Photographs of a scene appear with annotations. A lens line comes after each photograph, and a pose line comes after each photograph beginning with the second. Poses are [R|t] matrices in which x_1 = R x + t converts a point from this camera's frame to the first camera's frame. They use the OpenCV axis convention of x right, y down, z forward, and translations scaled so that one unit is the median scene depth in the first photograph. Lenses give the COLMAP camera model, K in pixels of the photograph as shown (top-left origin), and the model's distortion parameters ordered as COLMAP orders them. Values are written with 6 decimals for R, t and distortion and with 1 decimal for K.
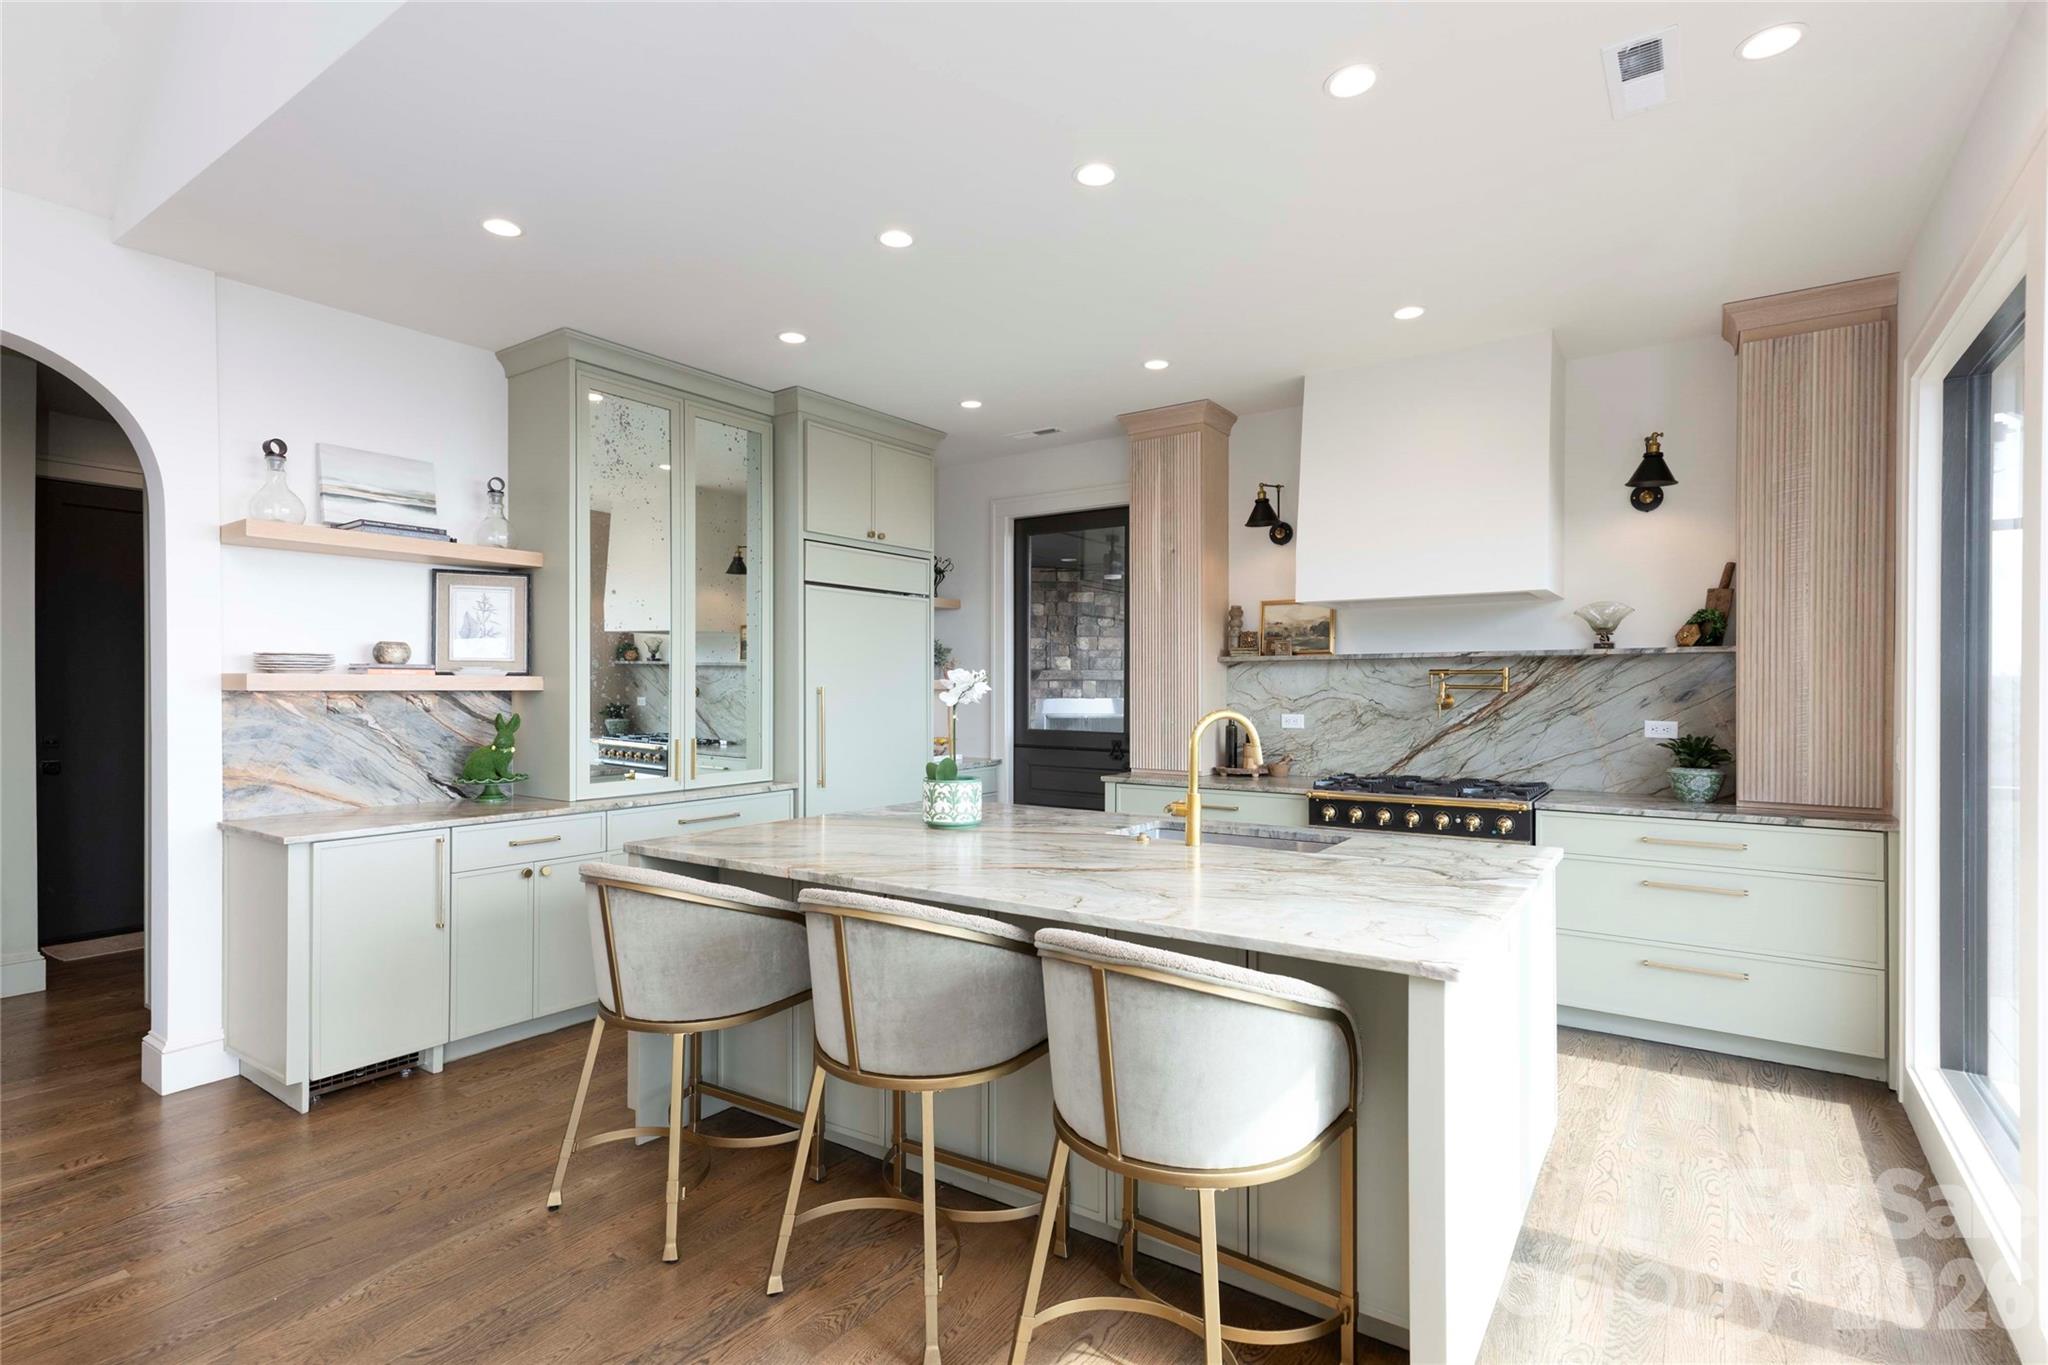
lens RADIAL K [[970.0, 0, 990.4], [0, 970.0, 687.6], [0, 0, 1]] dist [0.012707, 0.002203]
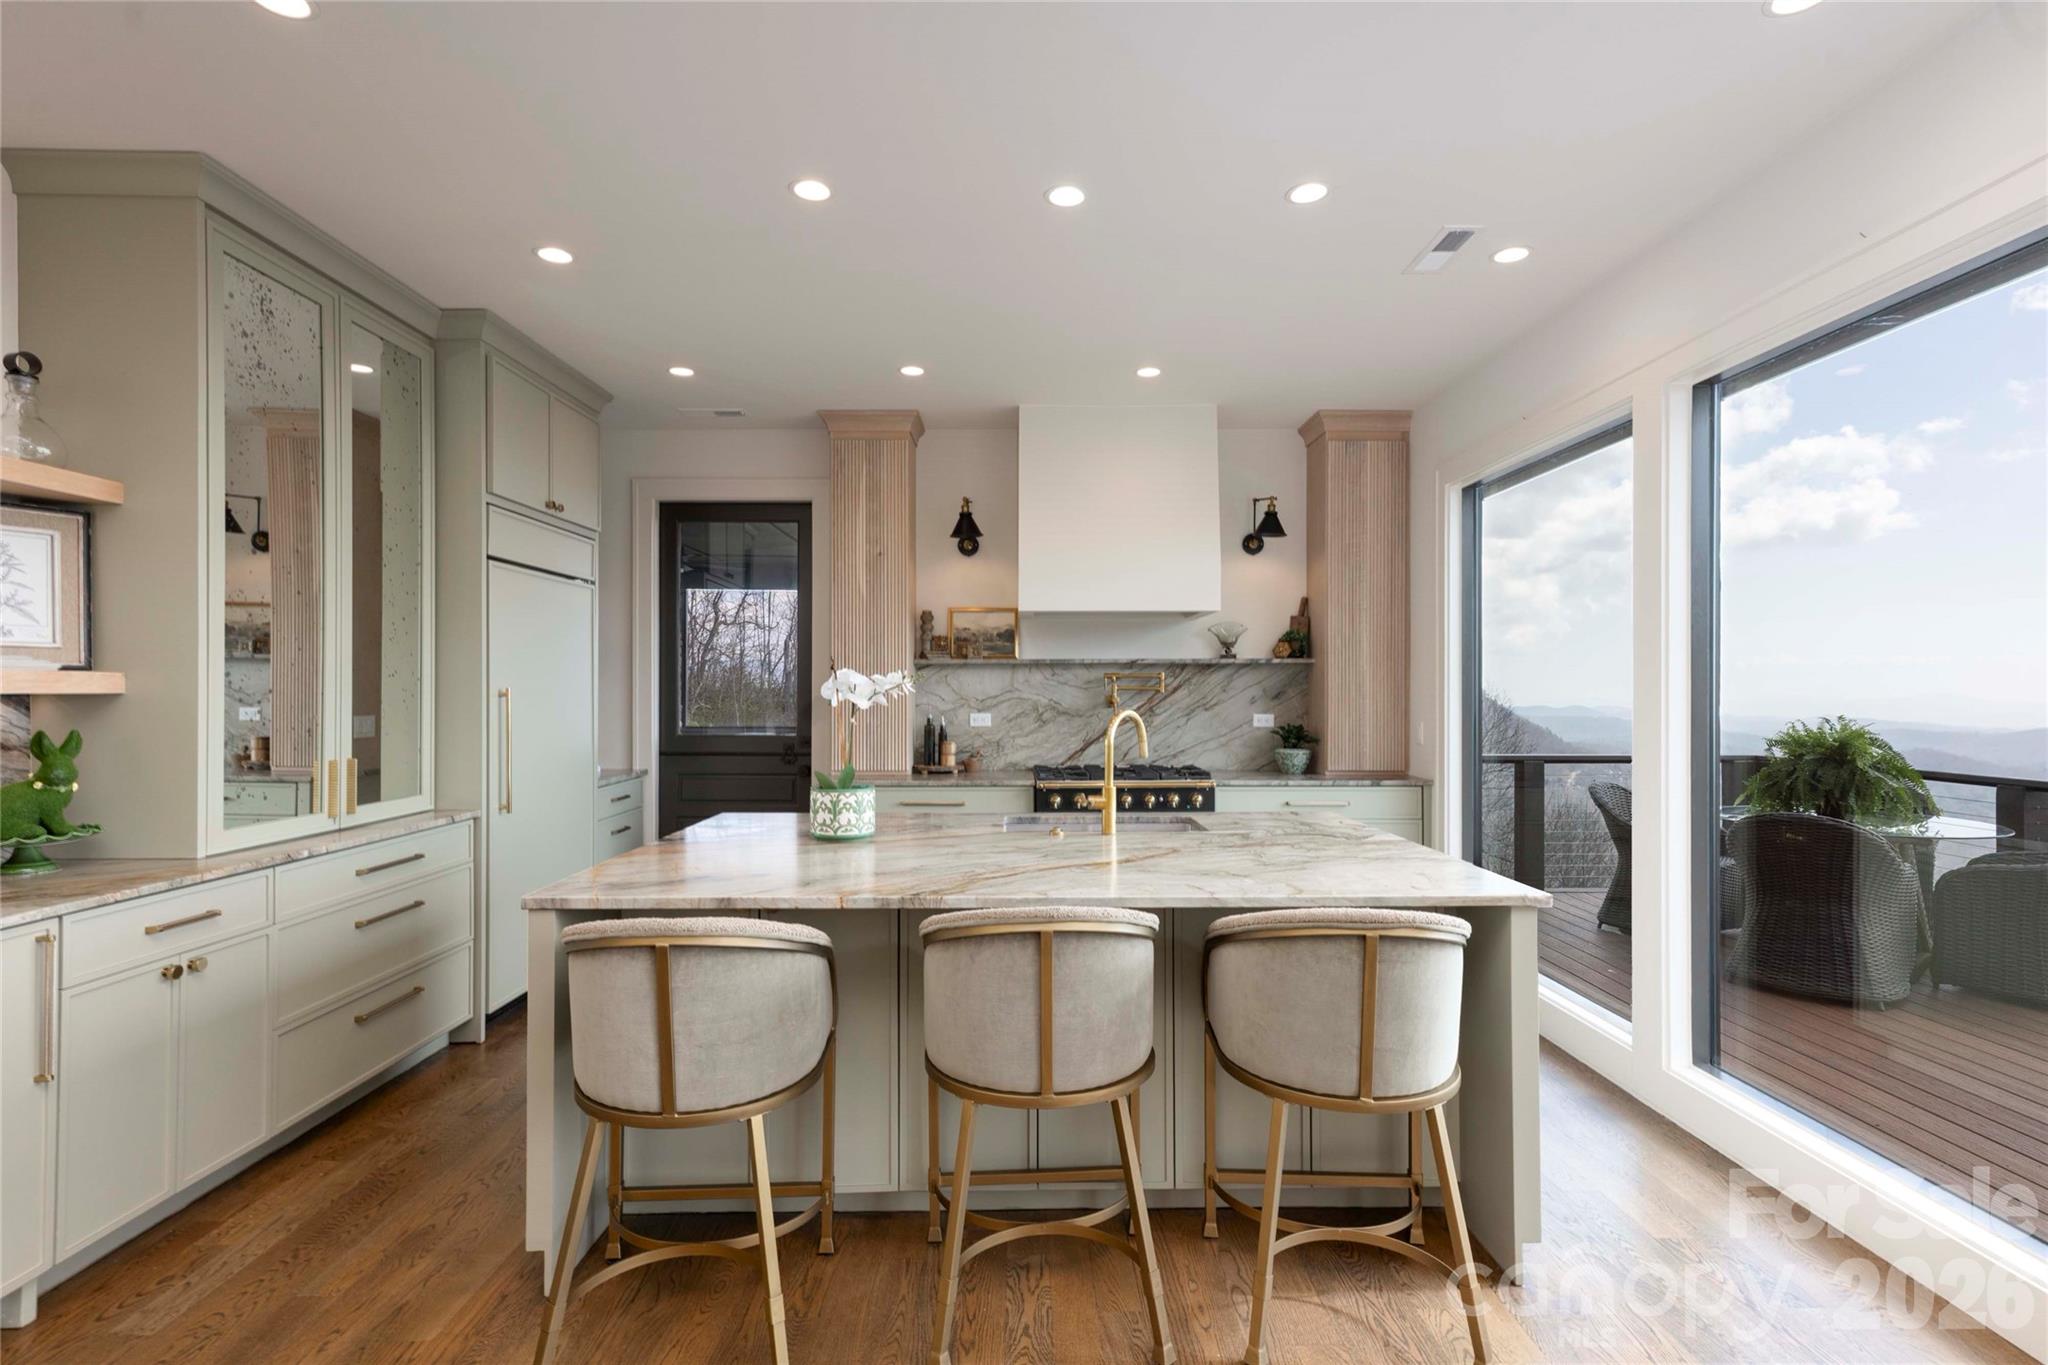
lens RADIAL K [[970.0, 0, 990.0], [0, 970.0, 684.3], [0, 0, 1]] dist [0.012707, 0.002203]
pose [[0.819349, 0.002494, 0.573289, -0.359383], [0.000402, 0.999988, -0.004925, 0.000177], [-0.573294, 0.004265, 0.819338, 0.127269]]
